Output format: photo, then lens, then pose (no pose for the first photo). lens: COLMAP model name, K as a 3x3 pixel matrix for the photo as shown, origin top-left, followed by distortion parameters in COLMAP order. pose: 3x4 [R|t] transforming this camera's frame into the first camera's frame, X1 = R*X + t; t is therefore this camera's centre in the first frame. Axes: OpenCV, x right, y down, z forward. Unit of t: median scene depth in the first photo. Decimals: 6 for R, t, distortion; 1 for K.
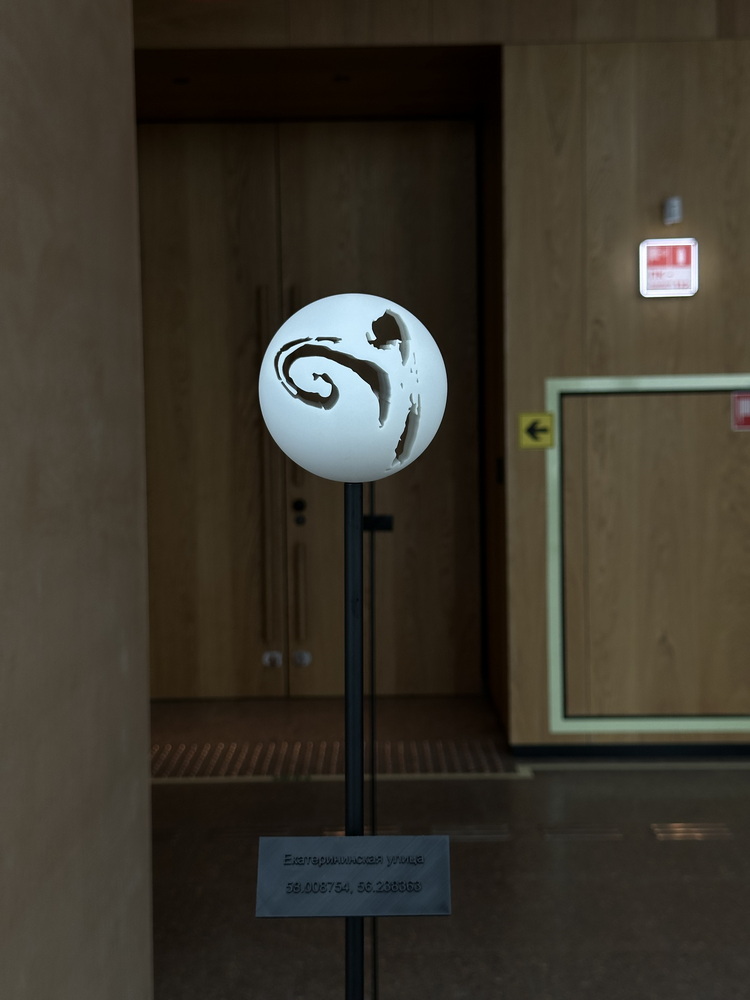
lens RADIAL K [[1418.2, 0, 375.9], [0, 1418.2, 480.2], [0, 0, 1]] dist [0.138181, -0.027898]
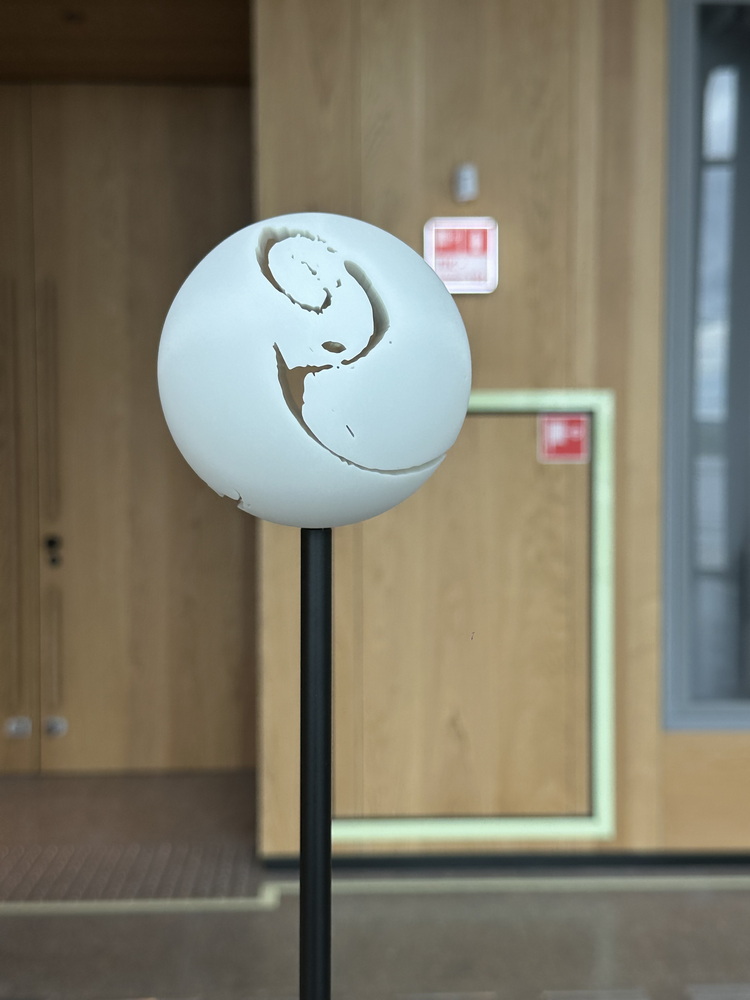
lens RADIAL K [[1297.0, 0, 375.0], [0, 1297.0, 500.0], [0, 0, 1]] dist [0.223108, -0.602251]
pose [[0.999148, 0.009325, 0.040208, 0.127235], [-0.009545, 0.999941, 0.005271, -0.016080], [-0.040157, -0.005650, 0.999177, 0.270996]]
